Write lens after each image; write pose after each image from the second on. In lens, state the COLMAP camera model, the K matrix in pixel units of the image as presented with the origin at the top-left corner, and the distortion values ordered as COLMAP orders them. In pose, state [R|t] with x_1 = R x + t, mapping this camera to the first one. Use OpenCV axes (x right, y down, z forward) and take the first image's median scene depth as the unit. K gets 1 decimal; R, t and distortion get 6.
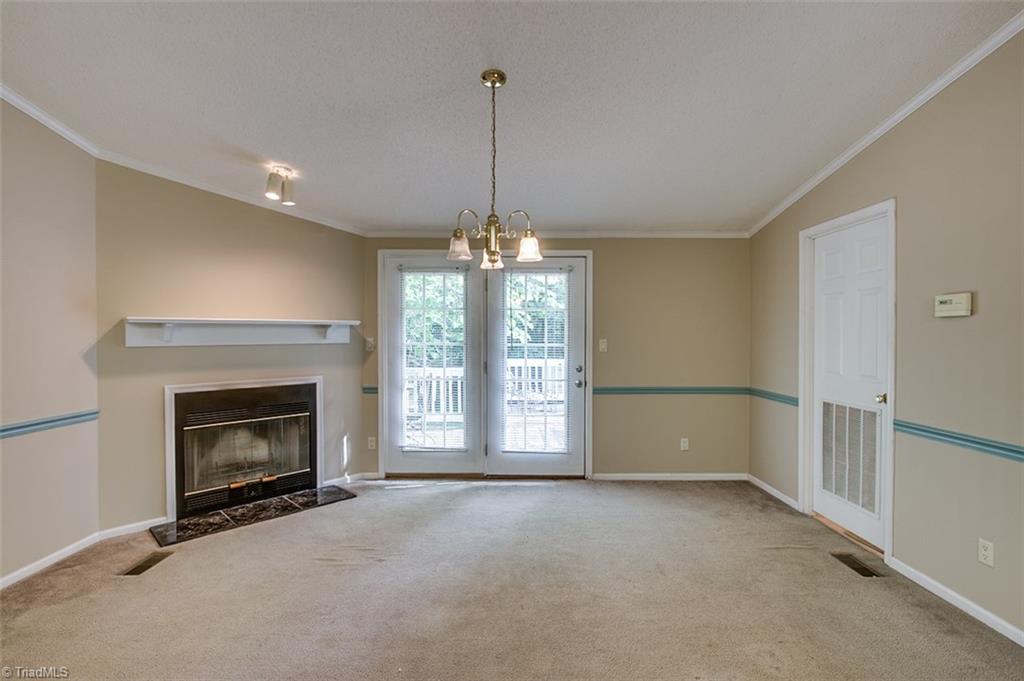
lens RADIAL K [[501.8, 0, 493.0], [0, 501.8, 341.0], [0, 0, 1]] dist [-0.002438, 0.000004]
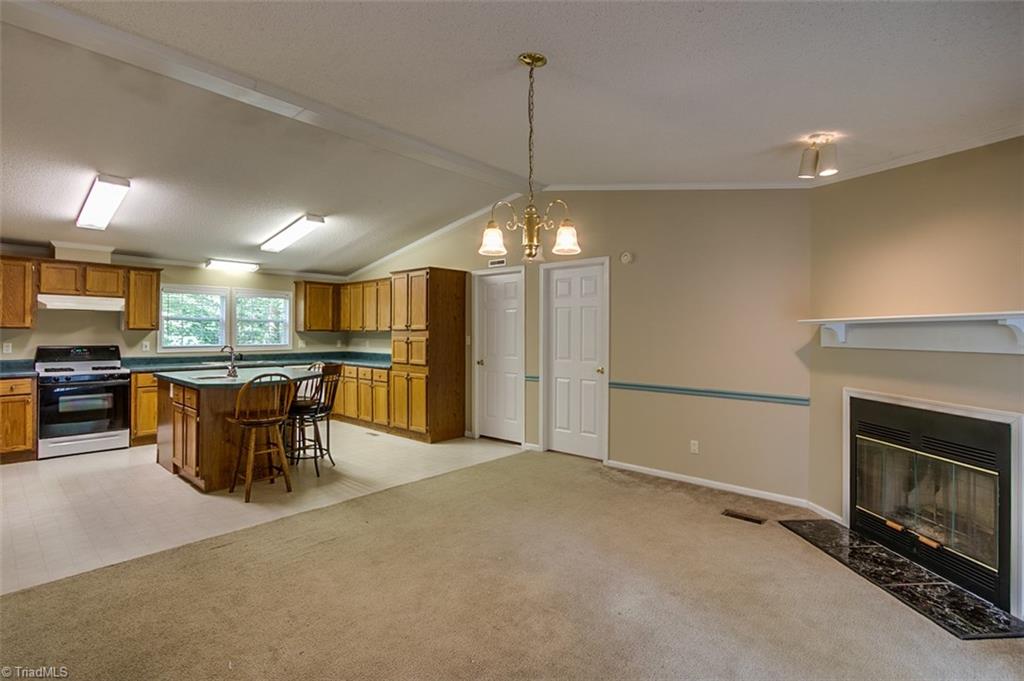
lens RADIAL K [[470.5, 0, 492.3], [0, 470.5, 333.4], [0, 0, 1]] dist [-0.000018, 0.000027]
pose [[-0.675007, -0.000081, -0.737812, 0.426401], [-0.014017, 0.999821, 0.012715, -0.016179], [0.737678, 0.018924, -0.674887, 0.930061]]
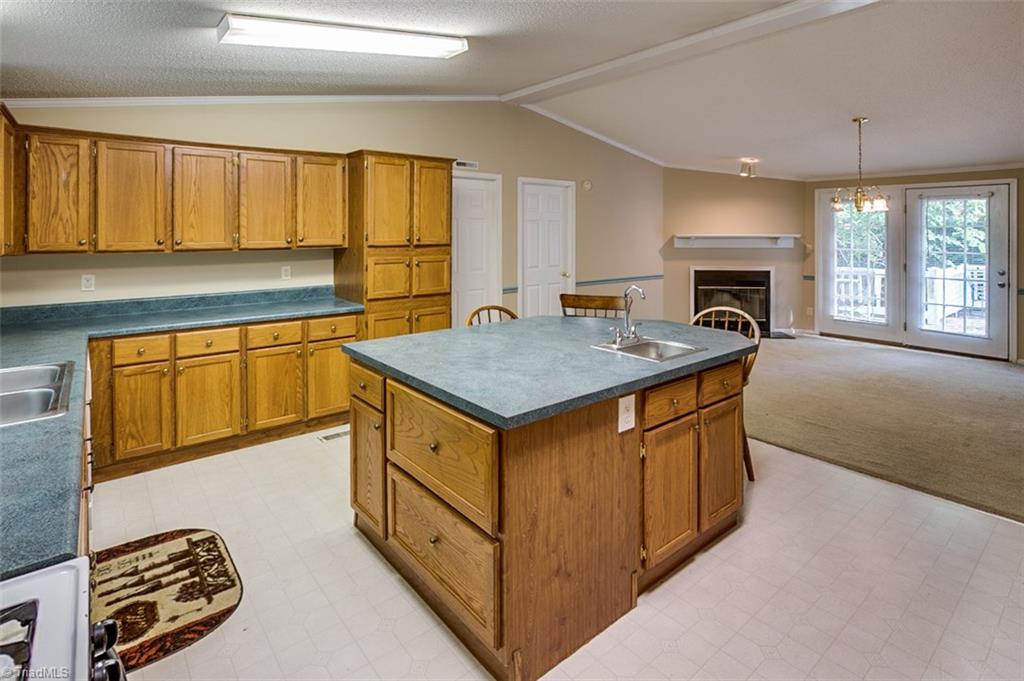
lens RADIAL K [[506.0, 0, 446.4], [0, 506.0, 233.4], [0, 0, 1]] dist [0.001152, 0.000179]
pose [[0.582072, 0.002517, -0.813133, 0.414858], [-0.009497, 0.999948, -0.003703, -0.027637], [0.813081, 0.009878, 0.582066, -0.922996]]
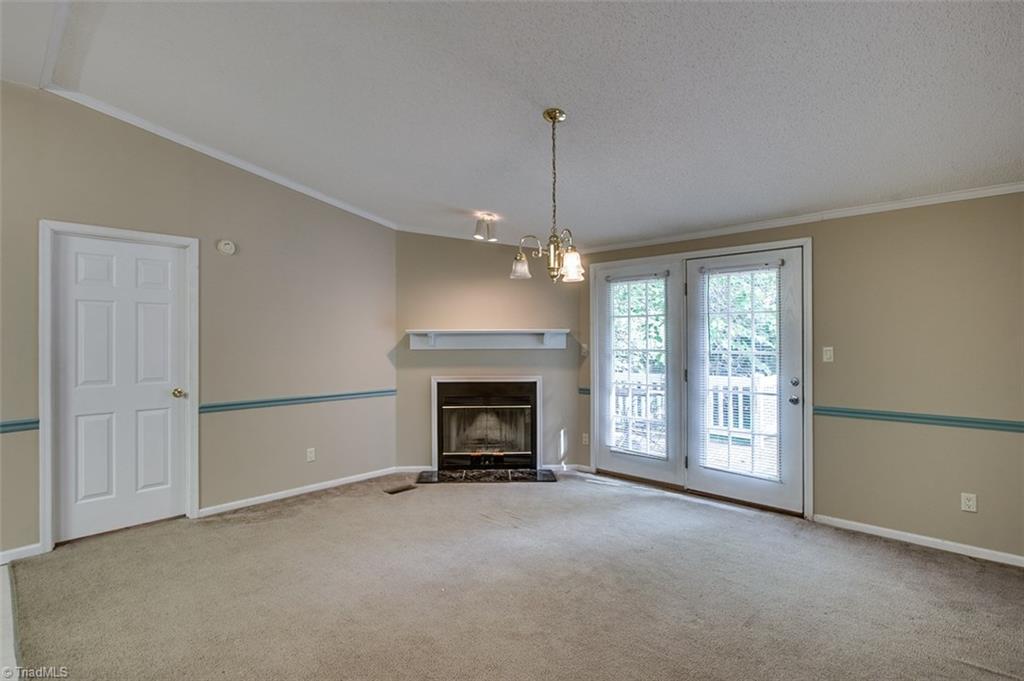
lens RADIAL K [[508.1, 0, 487.6], [0, 508.1, 340.7], [0, 0, 1]] dist [-0.000674, 0.000167]
pose [[0.708471, -0.002498, -0.705736, 0.424279], [-0.006740, 0.999924, -0.010305, -0.000758], [0.705708, 0.012058, 0.708400, 0.053191]]
